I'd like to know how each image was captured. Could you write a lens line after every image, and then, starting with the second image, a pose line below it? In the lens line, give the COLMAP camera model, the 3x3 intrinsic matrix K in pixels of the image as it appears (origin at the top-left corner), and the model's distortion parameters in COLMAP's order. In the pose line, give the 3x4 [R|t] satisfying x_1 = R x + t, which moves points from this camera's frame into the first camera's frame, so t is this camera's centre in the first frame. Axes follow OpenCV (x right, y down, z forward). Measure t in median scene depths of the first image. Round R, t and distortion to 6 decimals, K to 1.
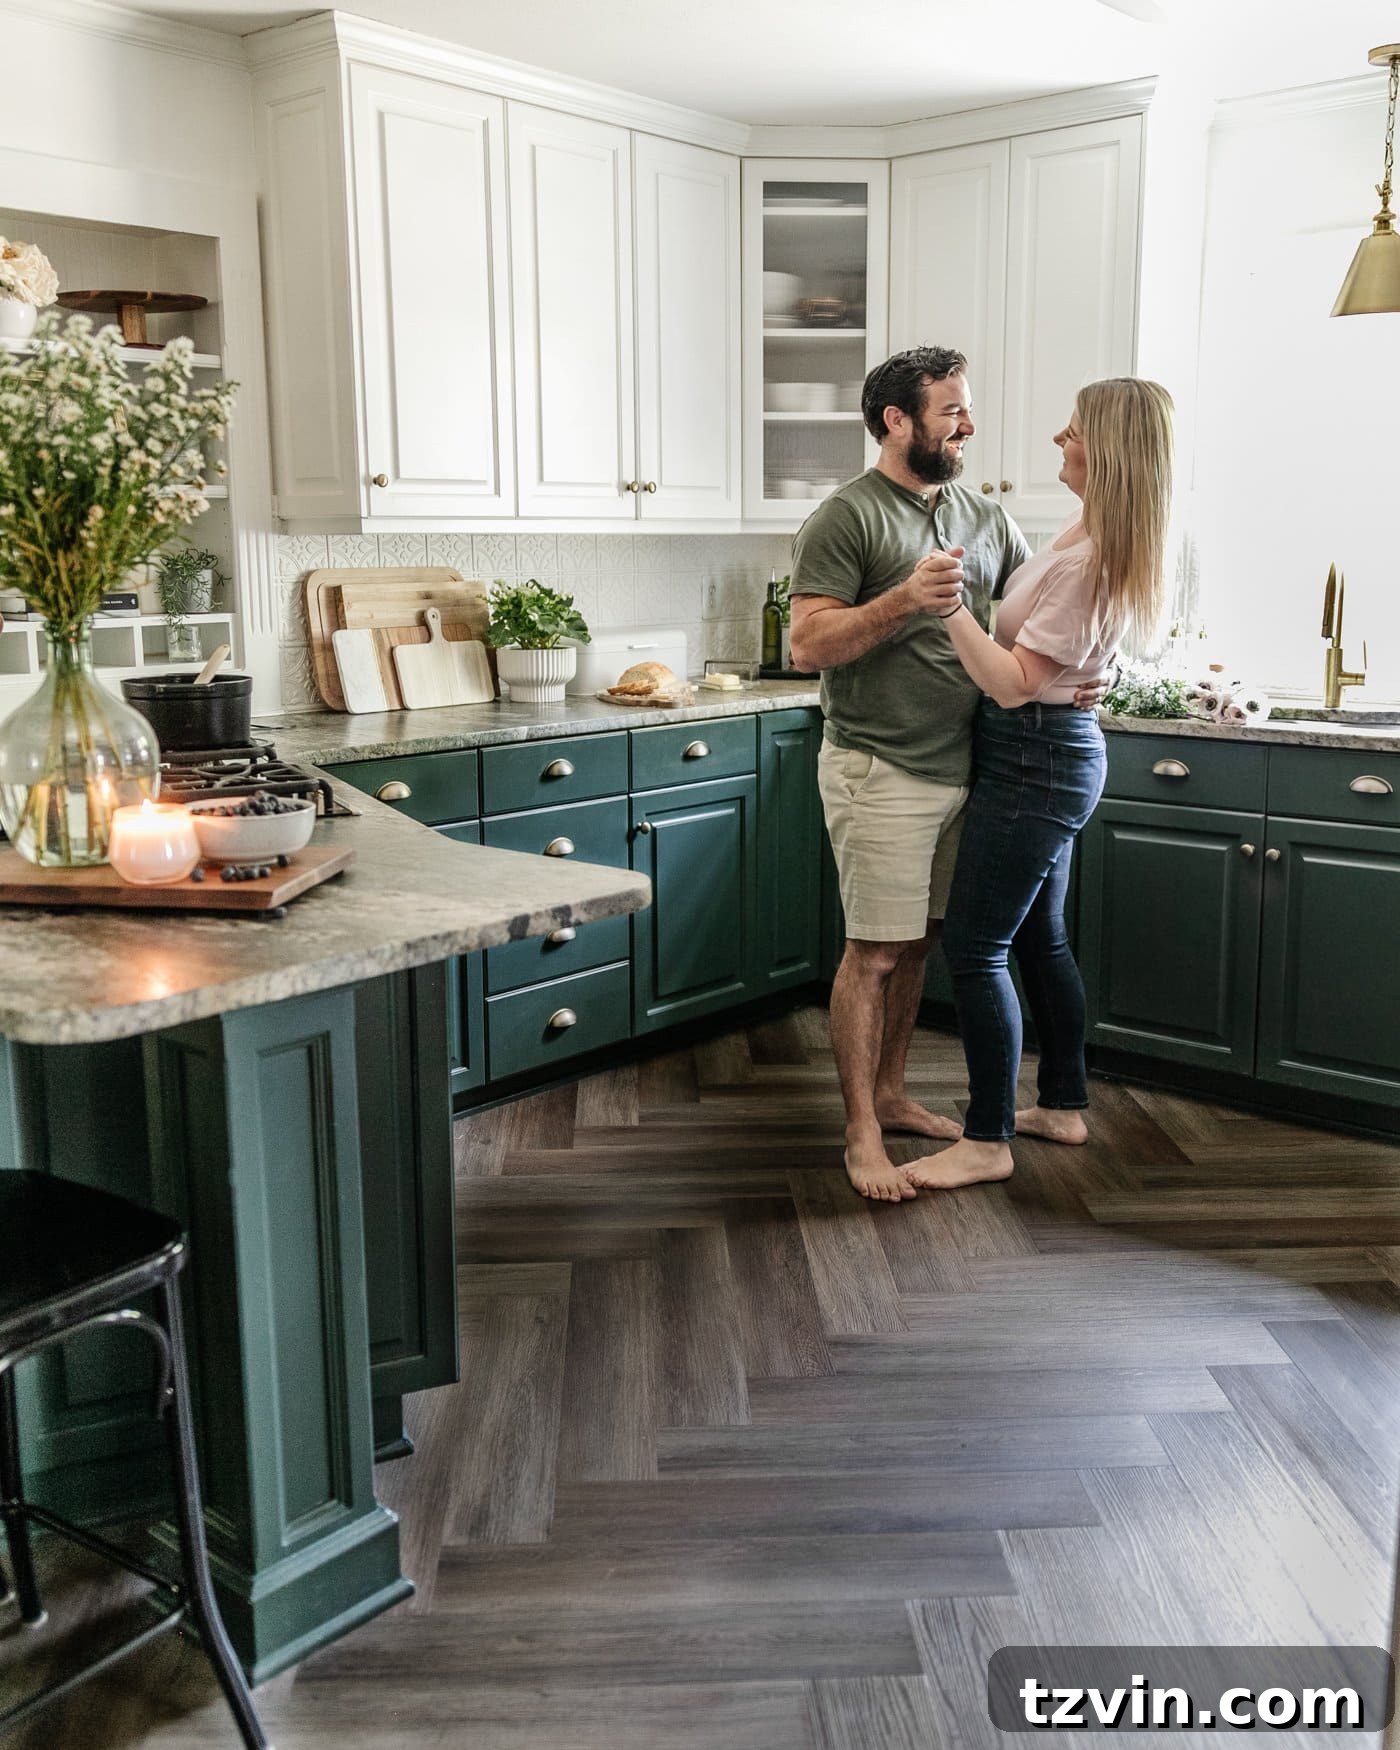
lens RADIAL K [[1739.2, 0, 728.2], [0, 1739.2, 852.4], [0, 0, 1]] dist [0.022781, 0.000000]
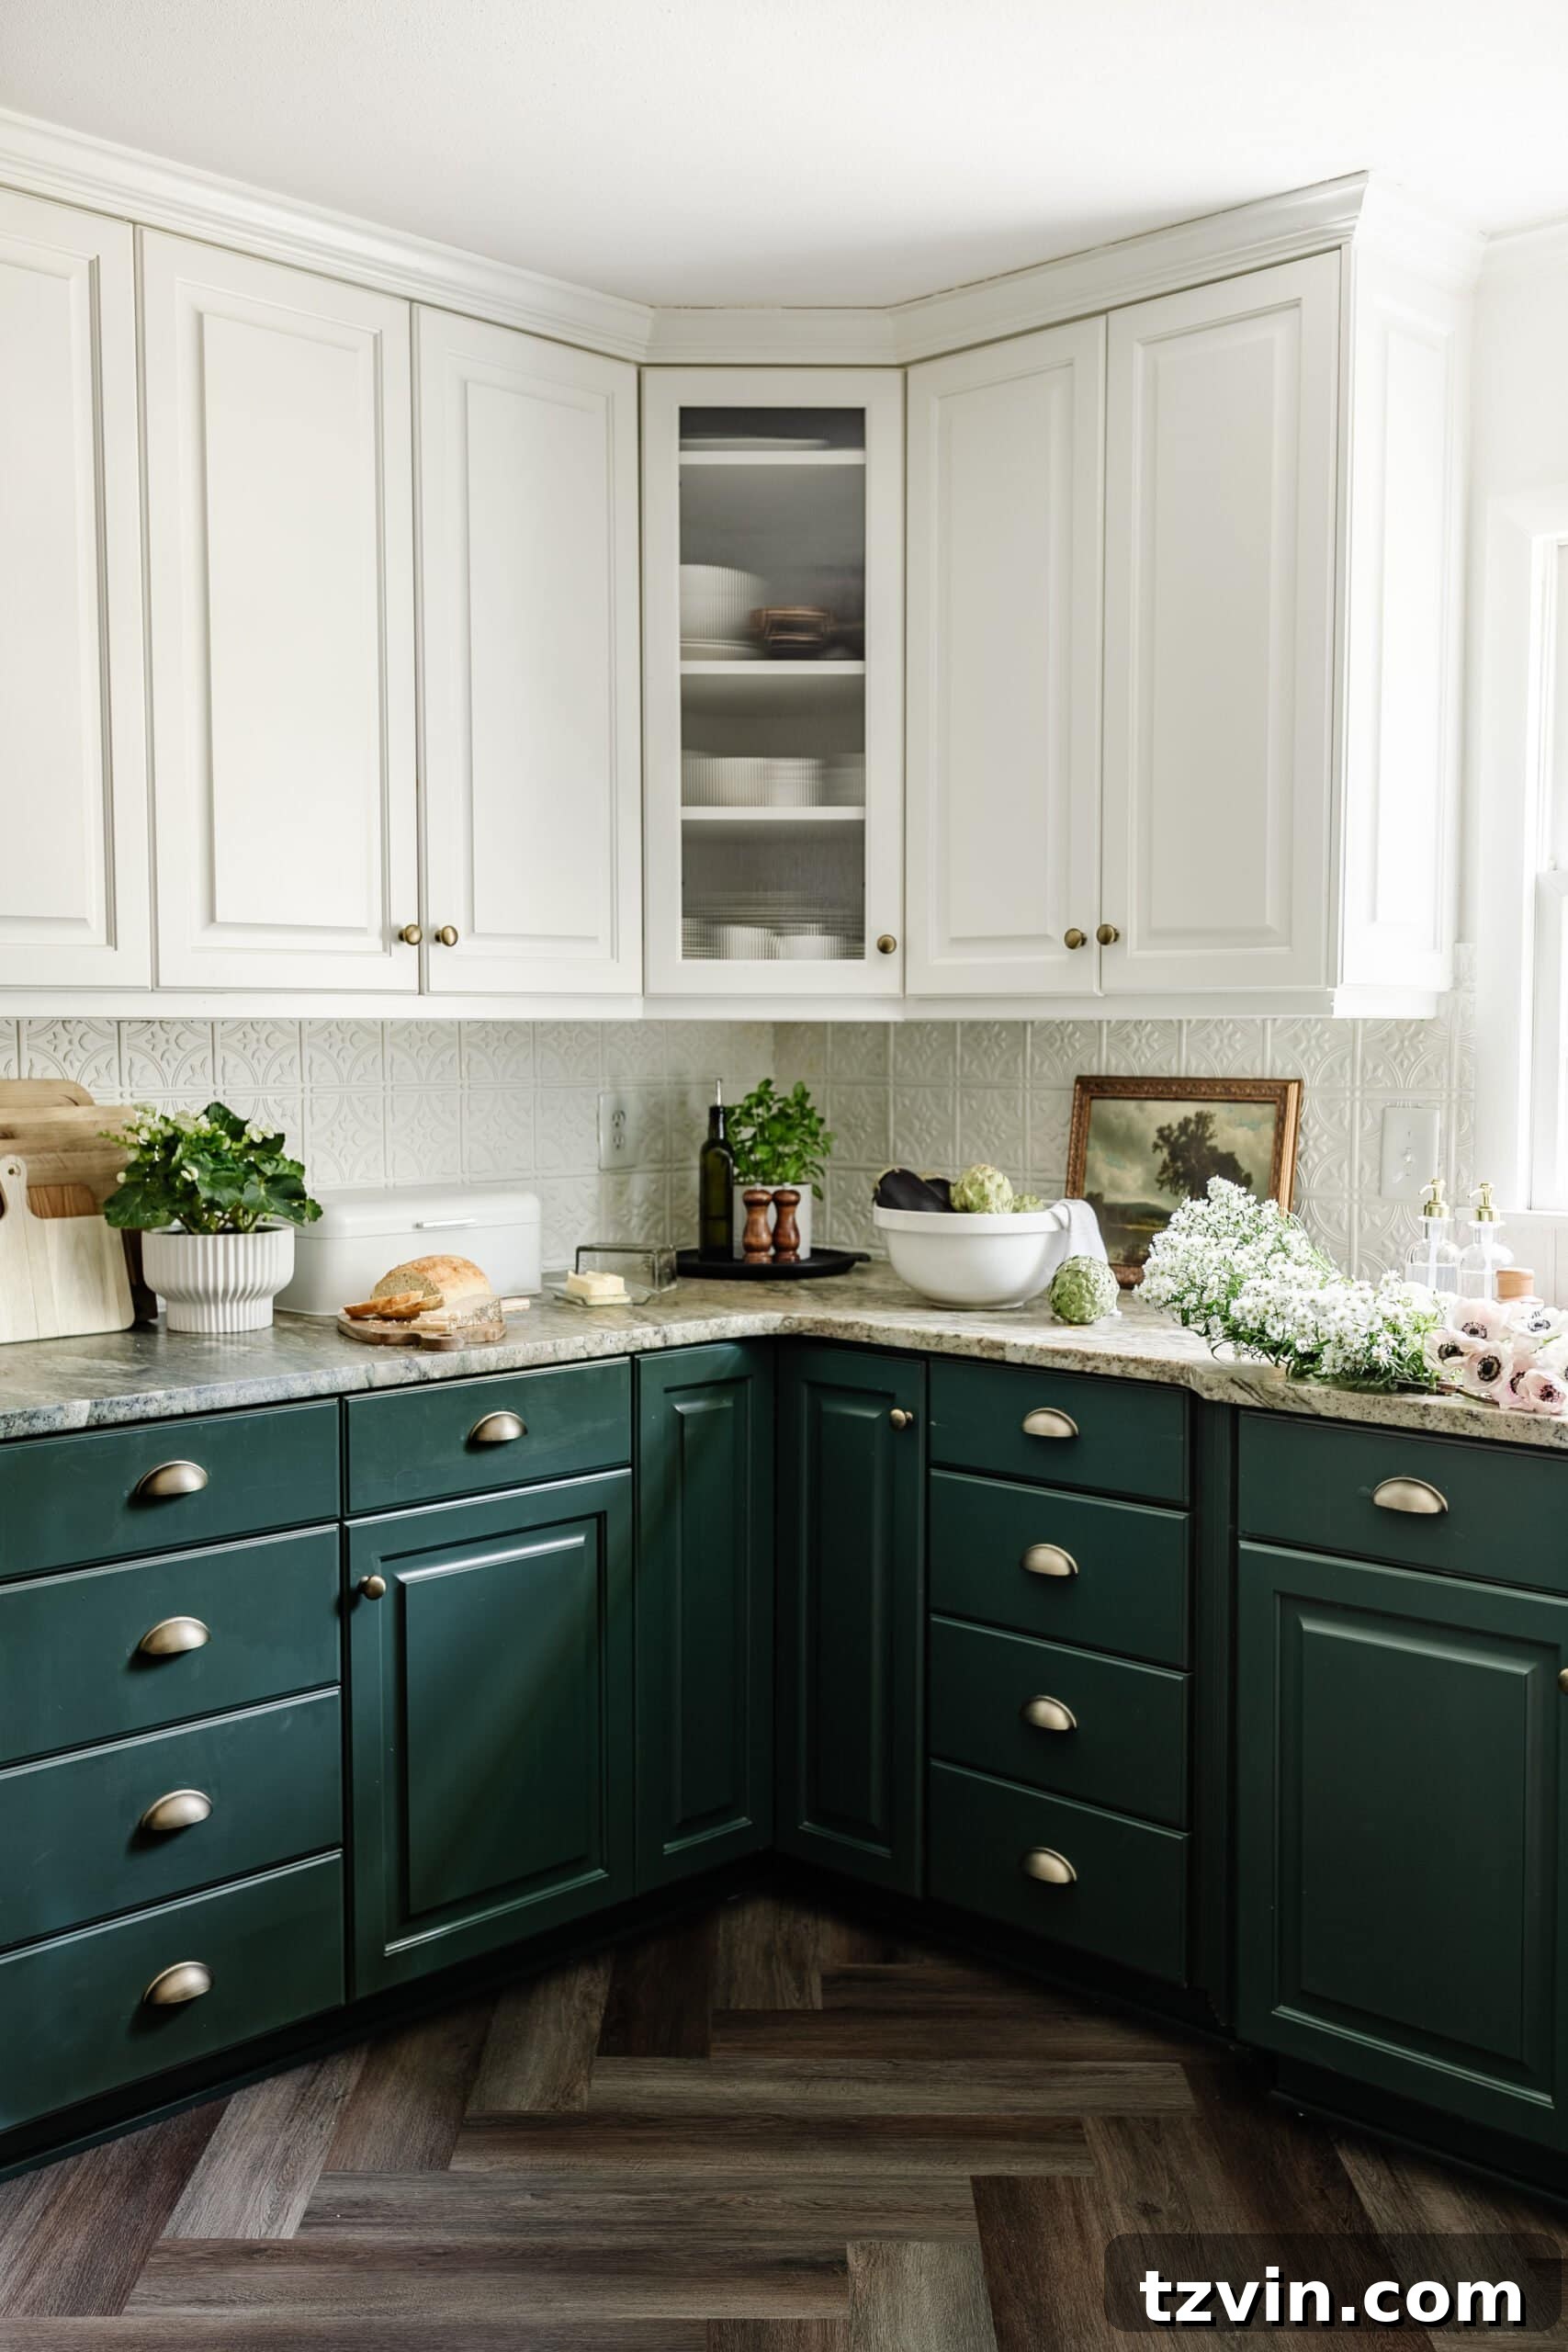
lens RADIAL K [[2276.2, 0, 789.7], [0, 2276.2, 1183.9], [0, 0, 1]] dist [0.017433, 0.000000]
pose [[0.998214, 0.005313, -0.059506, 0.107811], [-0.011847, 0.993861, -0.109996, -0.057100], [0.058556, 0.110505, 0.992149, 0.316996]]
